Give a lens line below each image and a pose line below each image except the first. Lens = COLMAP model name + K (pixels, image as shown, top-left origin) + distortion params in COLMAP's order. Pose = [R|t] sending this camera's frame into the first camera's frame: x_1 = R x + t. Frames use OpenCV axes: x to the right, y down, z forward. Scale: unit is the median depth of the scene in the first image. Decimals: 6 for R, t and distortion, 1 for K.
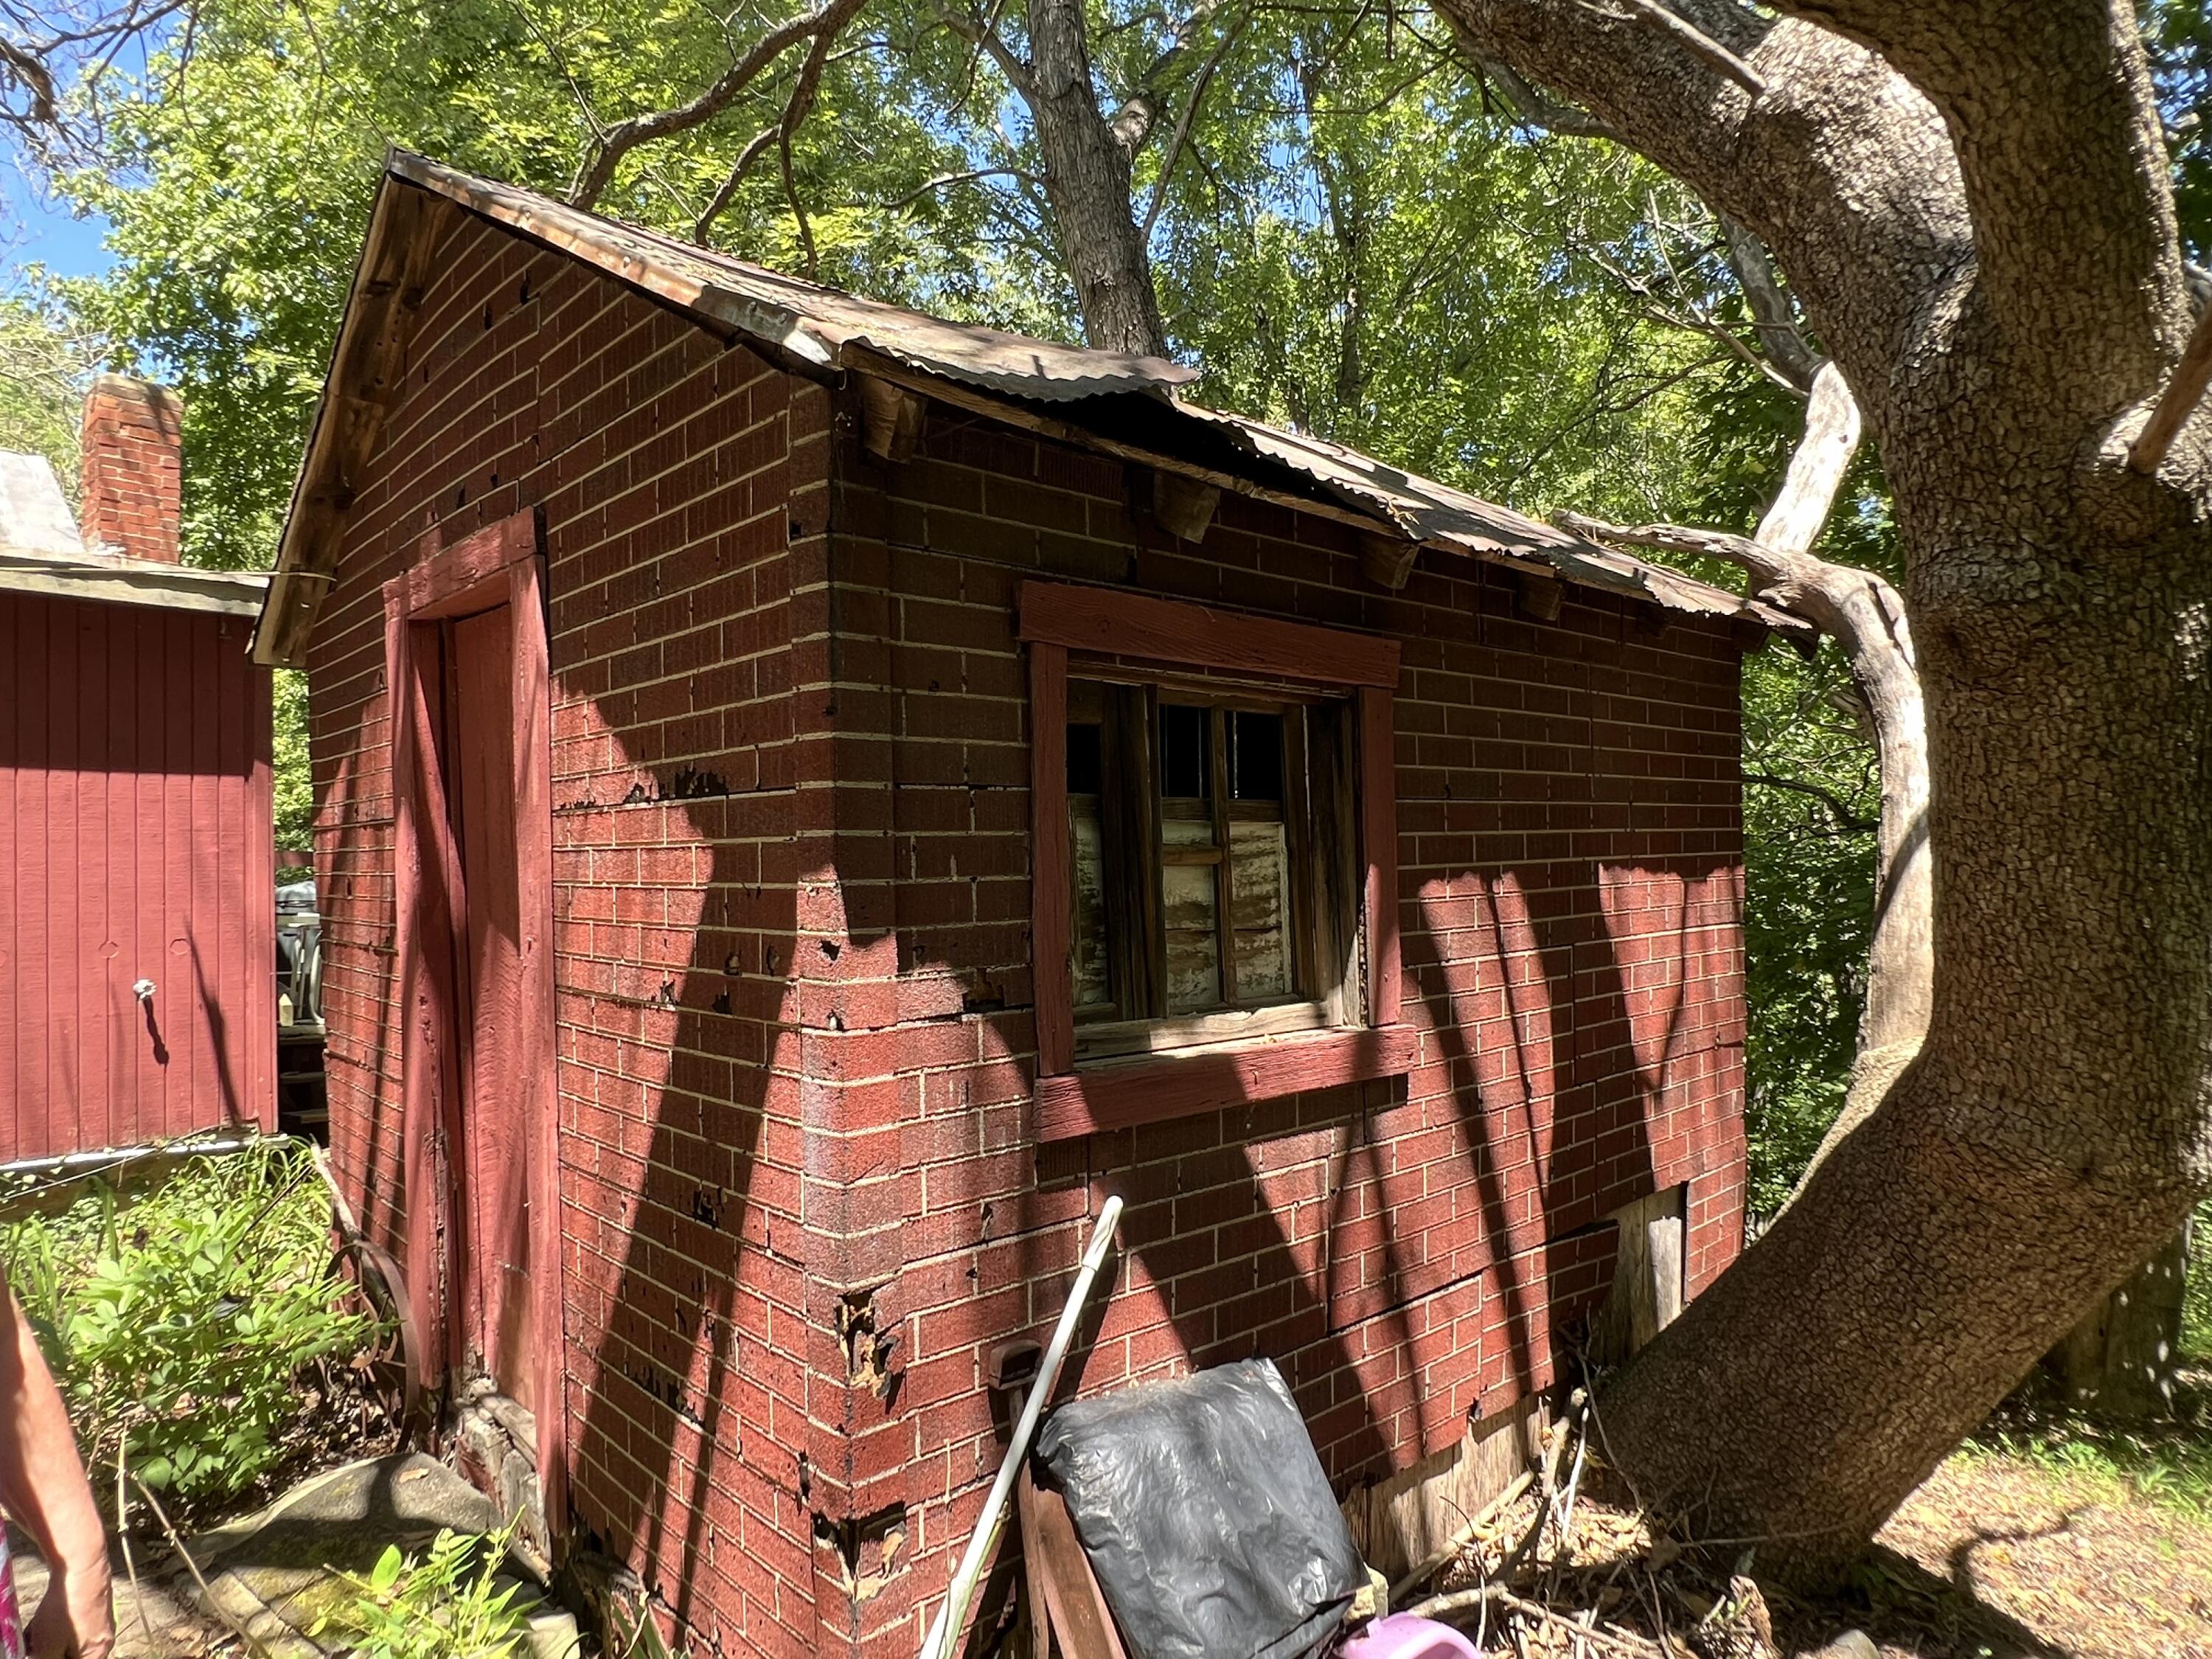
lens RADIAL K [[1321.4, 0, 1105.7], [0, 1321.4, 826.0], [0, 0, 1]] dist [-0.005998, -0.001856]
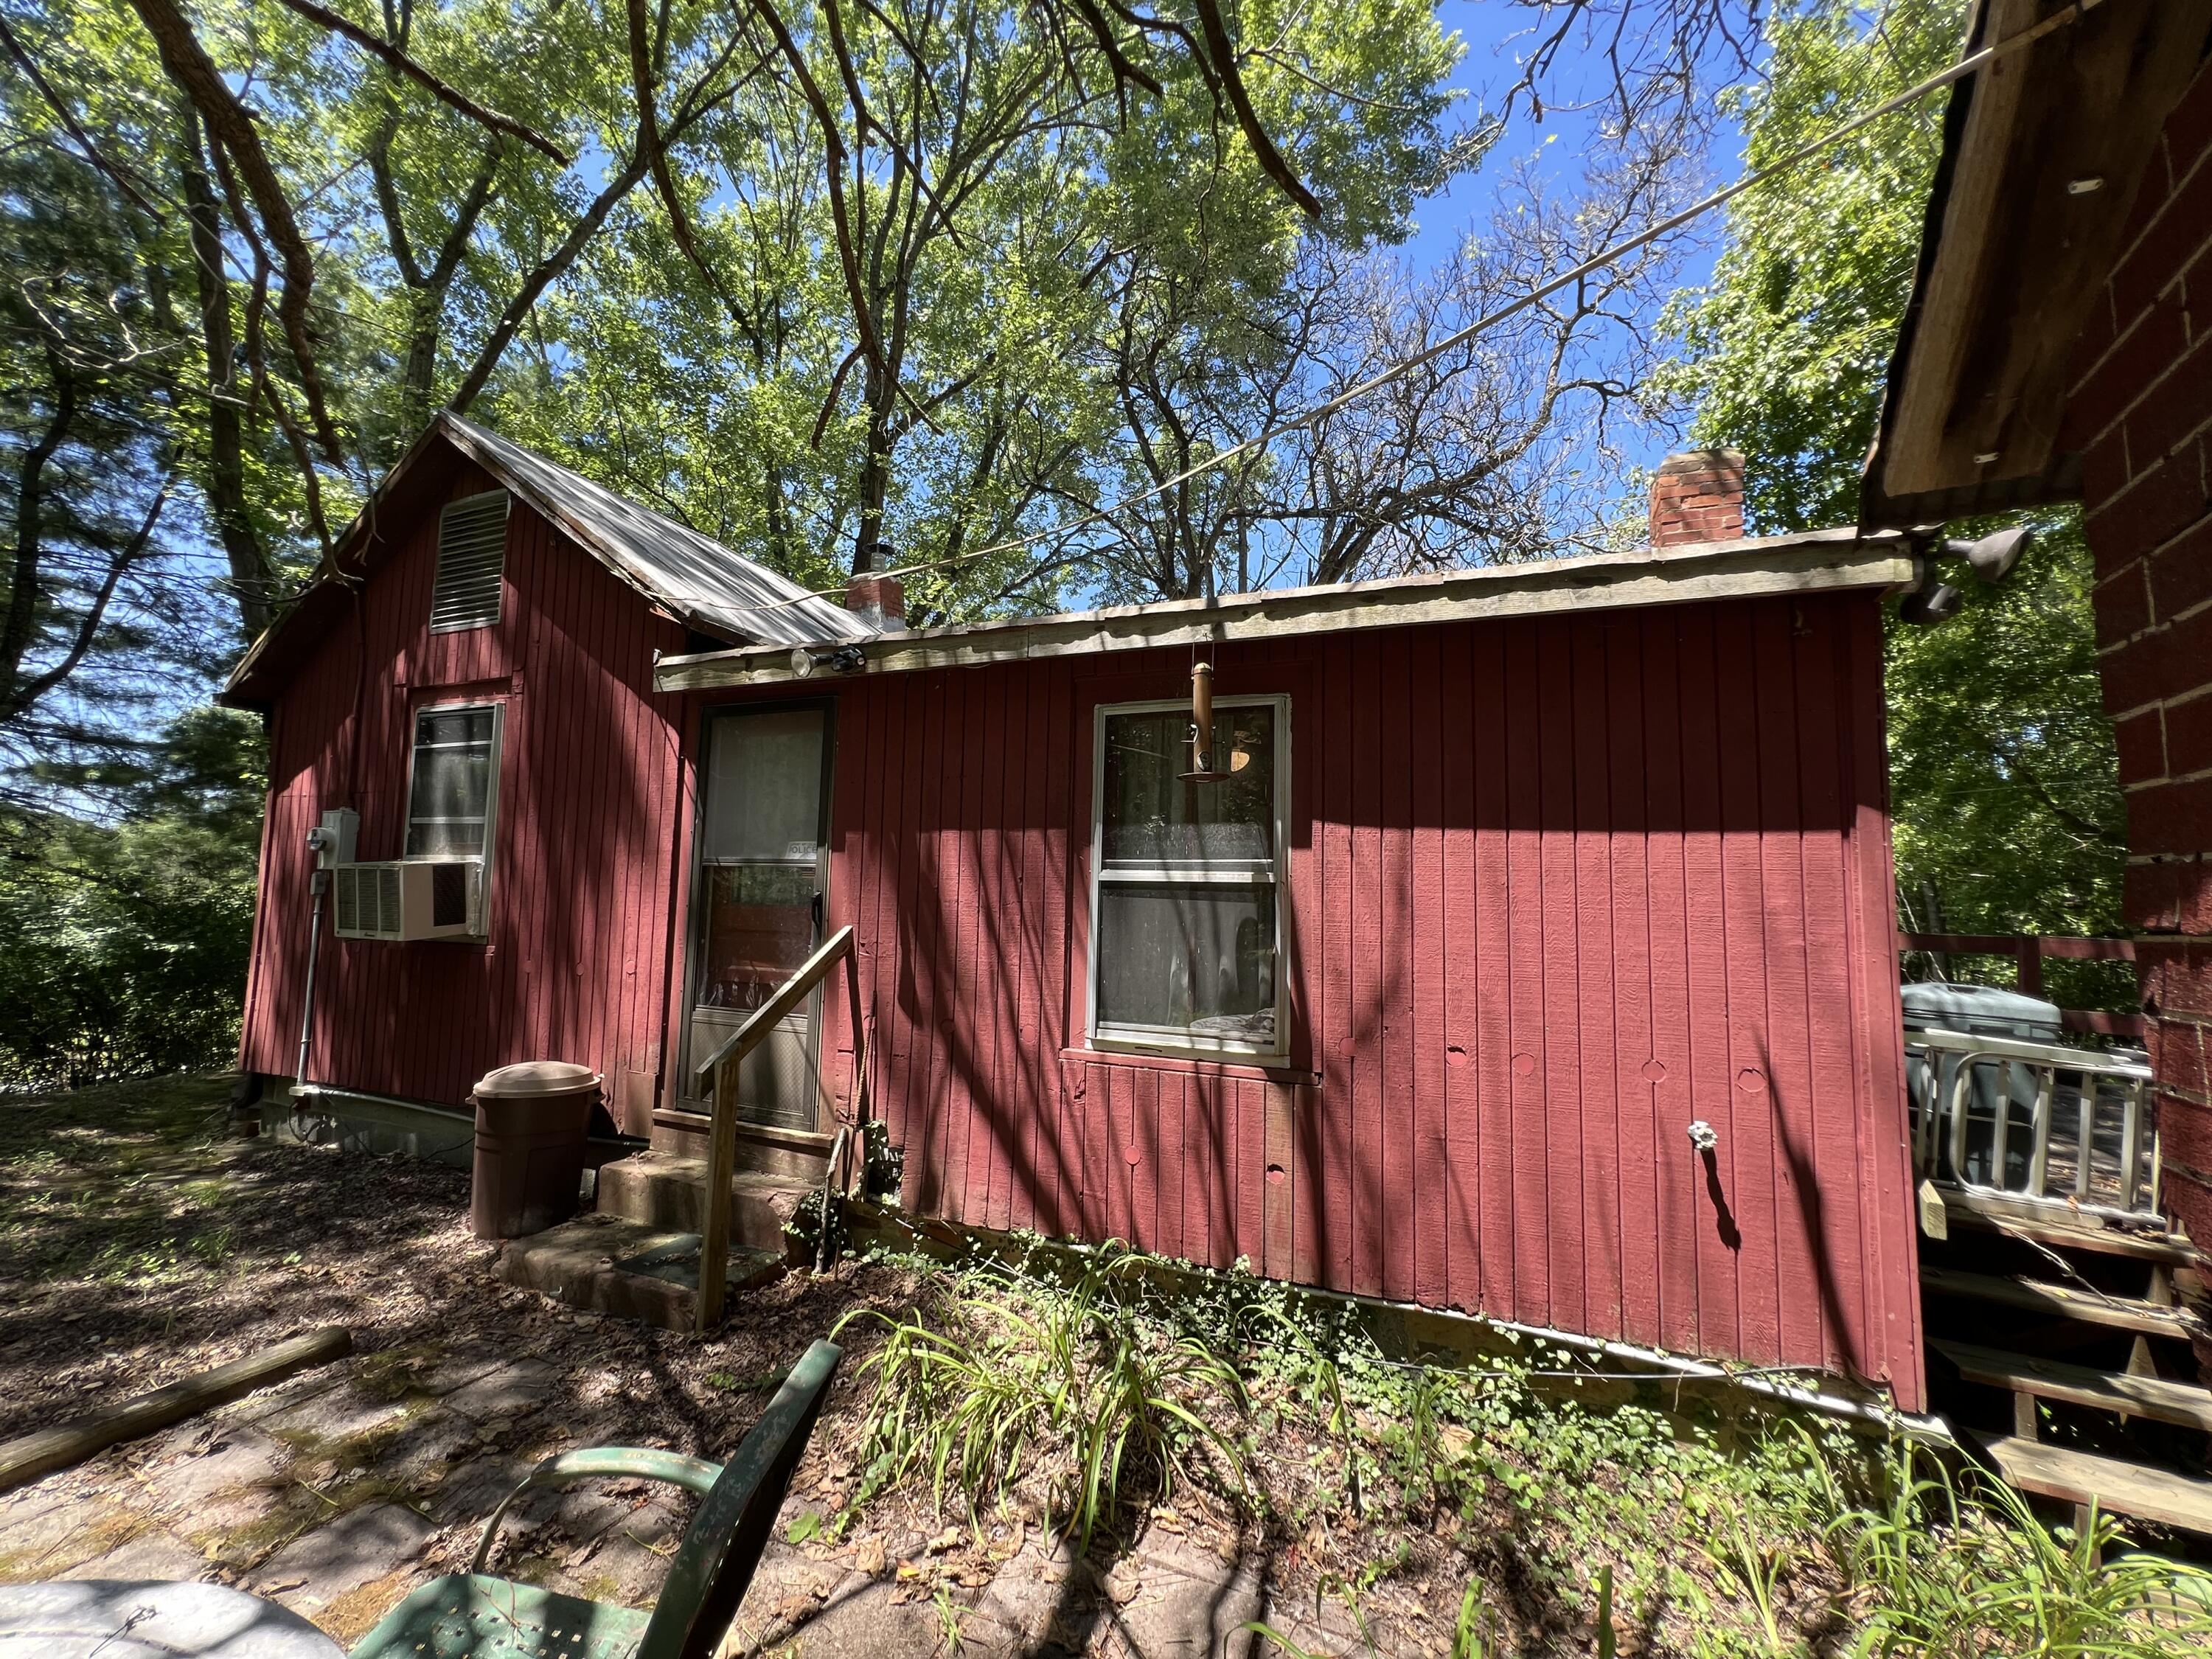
lens RADIAL K [[891.0, 0, 1104.7], [0, 891.0, 832.1], [0, 0, 1]] dist [-0.001114, 0.000126]
pose [[0.309048, -0.065361, -0.948798, -0.360856], [-0.016896, 0.997101, -0.074192, 0.002070], [0.950896, 0.038959, 0.307048, 0.535594]]
